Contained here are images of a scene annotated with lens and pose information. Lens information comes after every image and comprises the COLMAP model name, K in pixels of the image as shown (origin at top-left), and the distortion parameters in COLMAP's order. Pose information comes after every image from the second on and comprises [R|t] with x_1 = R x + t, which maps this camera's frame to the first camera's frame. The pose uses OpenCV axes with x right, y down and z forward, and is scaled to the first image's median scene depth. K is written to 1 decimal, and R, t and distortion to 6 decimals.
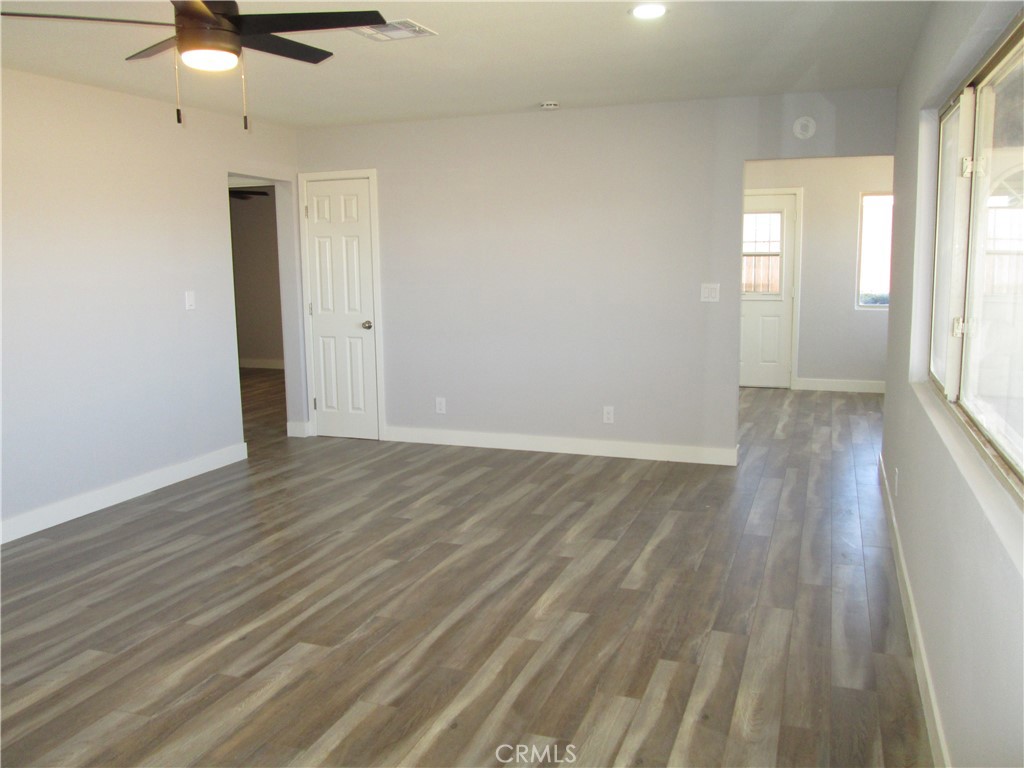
lens RADIAL K [[859.3, 0, 512.0], [0, 859.3, 384.0], [0, 0, 1]] dist [-0.037874, 0.022715]
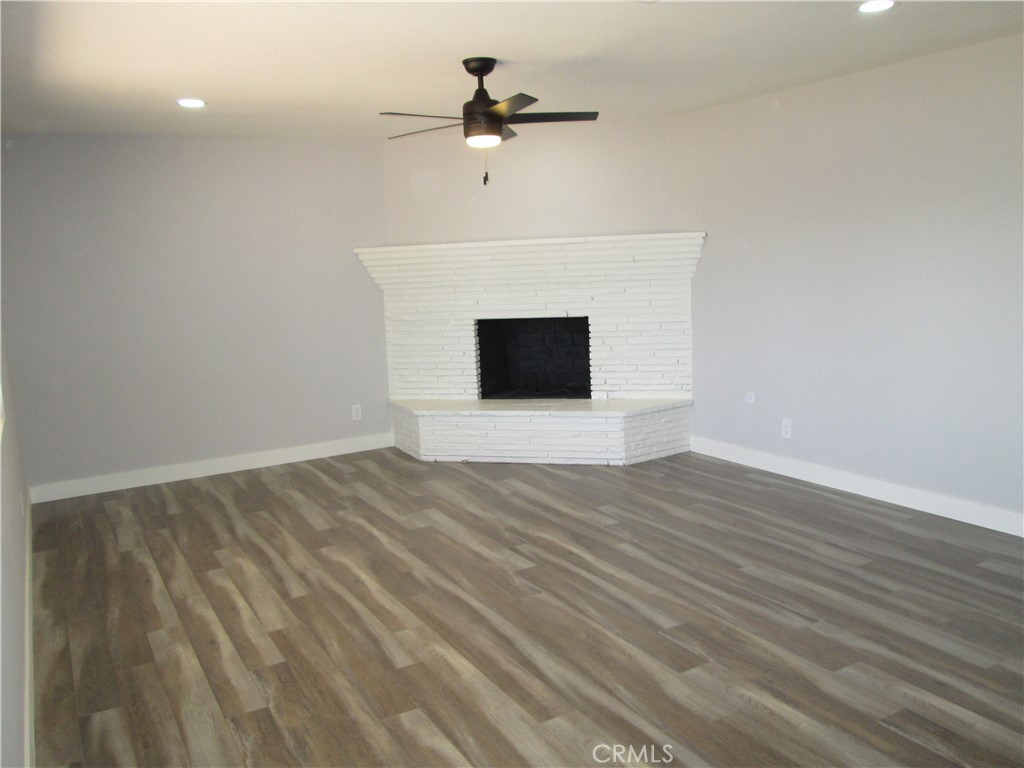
lens RADIAL K [[859.3, 0, 512.0], [0, 859.3, 384.0], [0, 0, 1]] dist [-0.037874, 0.022715]
pose [[-0.644269, 0.158076, -0.748284, 0.650444], [-0.057069, 0.965742, 0.253150, -0.265865], [0.762667, 0.205801, -0.613176, 1.591926]]
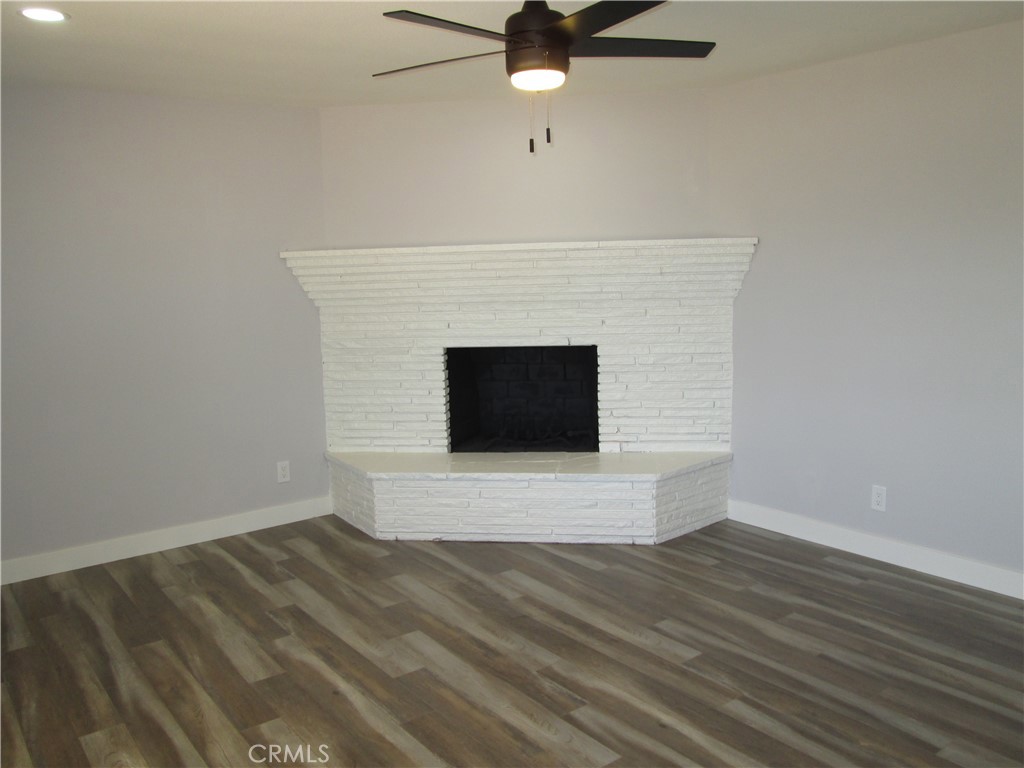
lens RADIAL K [[859.3, 0, 512.0], [0, 859.3, 384.0], [0, 0, 1]] dist [-0.037874, 0.022715]
pose [[-0.541762, 0.152368, -0.826606, 0.393479], [-0.085155, 0.968423, 0.234321, -0.205461], [0.836207, 0.197336, -0.511680, 1.172684]]
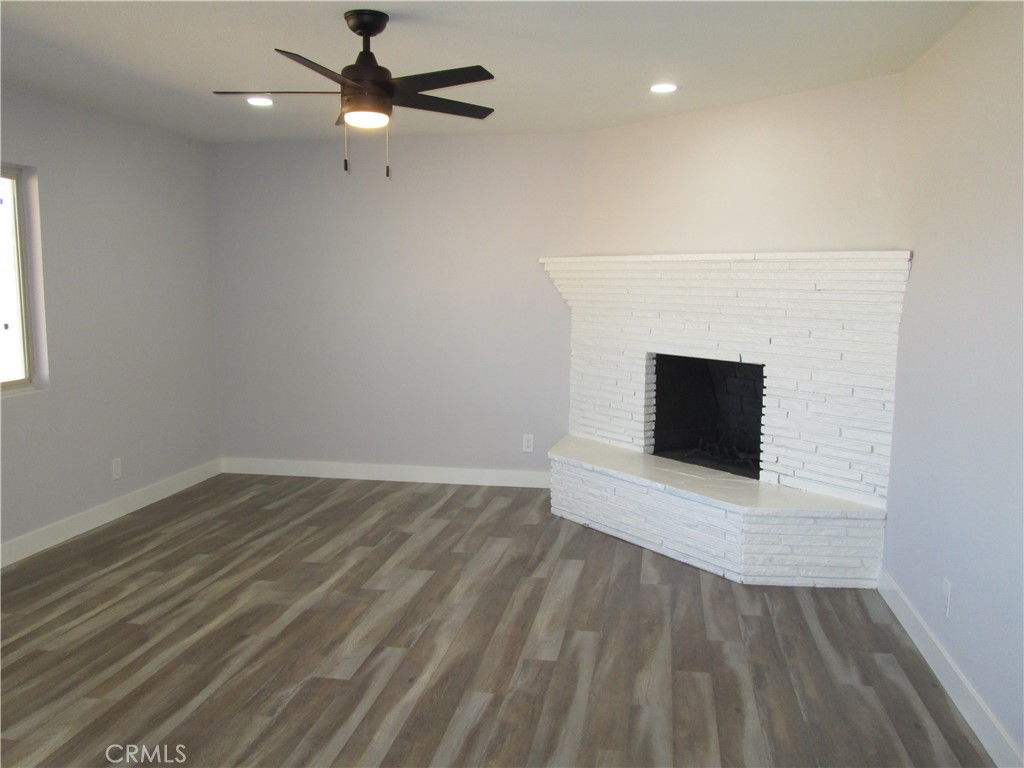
lens RADIAL K [[859.3, 0, 512.0], [0, 859.3, 384.0], [0, 0, 1]] dist [-0.037874, 0.022715]
pose [[-0.984045, 0.030514, -0.175284, -0.252896], [-0.017802, 0.963353, 0.267644, -0.263577], [0.177027, 0.266494, -0.947440, 1.736131]]
